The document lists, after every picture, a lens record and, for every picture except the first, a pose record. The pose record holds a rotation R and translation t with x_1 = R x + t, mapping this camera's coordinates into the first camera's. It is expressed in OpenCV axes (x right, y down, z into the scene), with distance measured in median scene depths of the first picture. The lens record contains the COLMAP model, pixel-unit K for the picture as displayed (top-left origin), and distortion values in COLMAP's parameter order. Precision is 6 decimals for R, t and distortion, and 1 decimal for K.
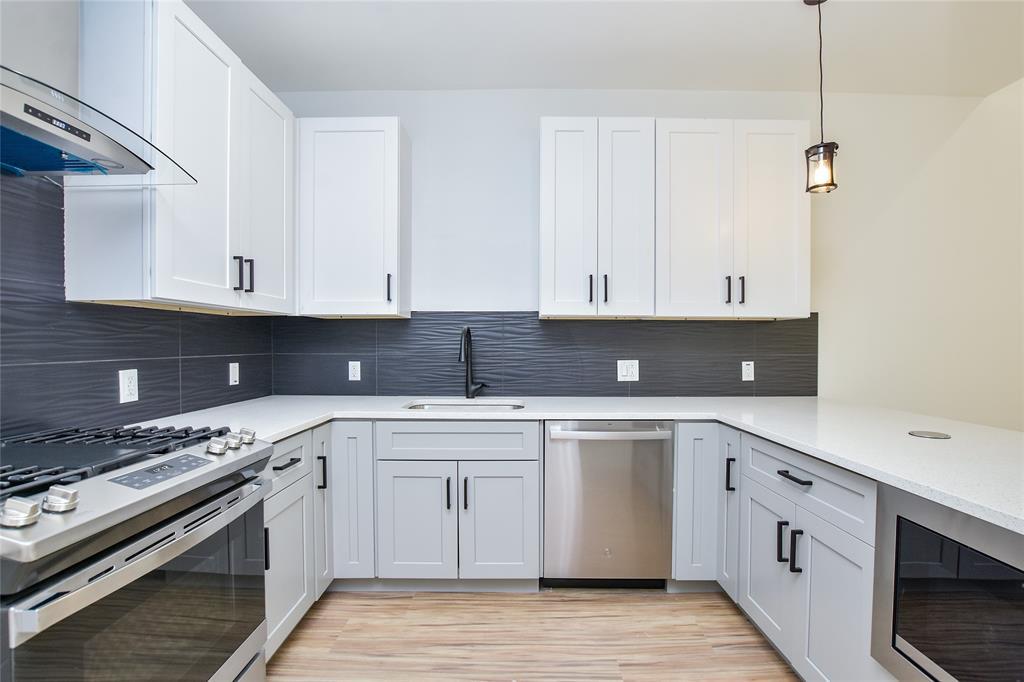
lens RADIAL K [[454.6, 0, 513.9], [0, 454.6, 347.9], [0, 0, 1]] dist [-0.033773, 0.004399]
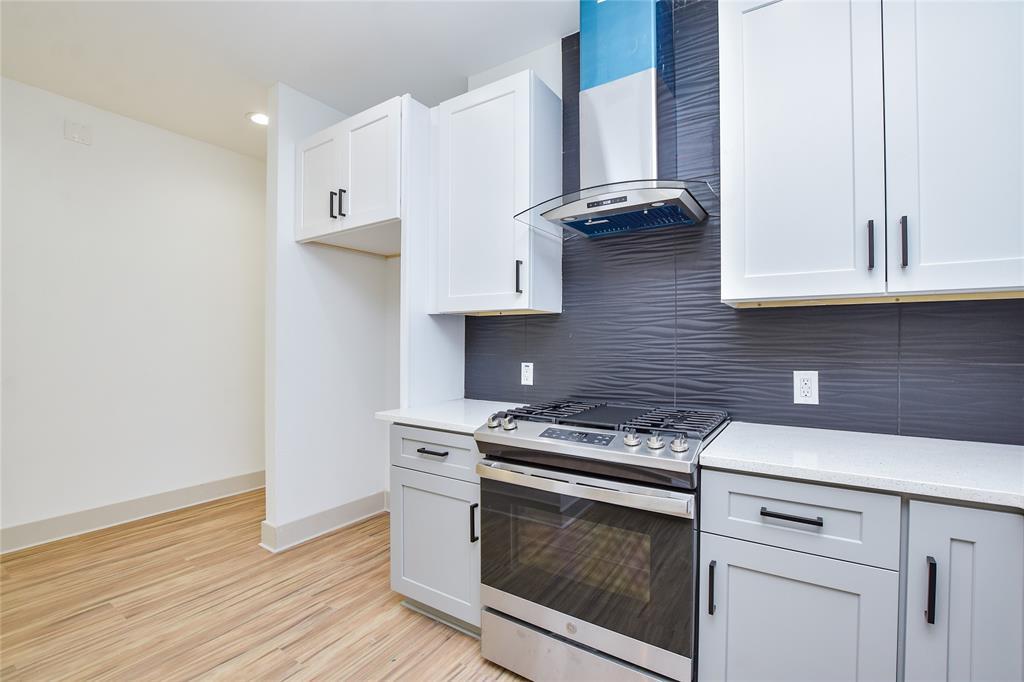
lens RADIAL K [[454.6, 0, 516.2], [0, 454.6, 340.6], [0, 0, 1]] dist [-0.033773, 0.004399]
pose [[-0.551017, -0.005165, -0.834478, 0.291762], [-0.004787, 0.999984, -0.003029, -0.009814], [0.834480, 0.002326, -0.551033, 0.999819]]
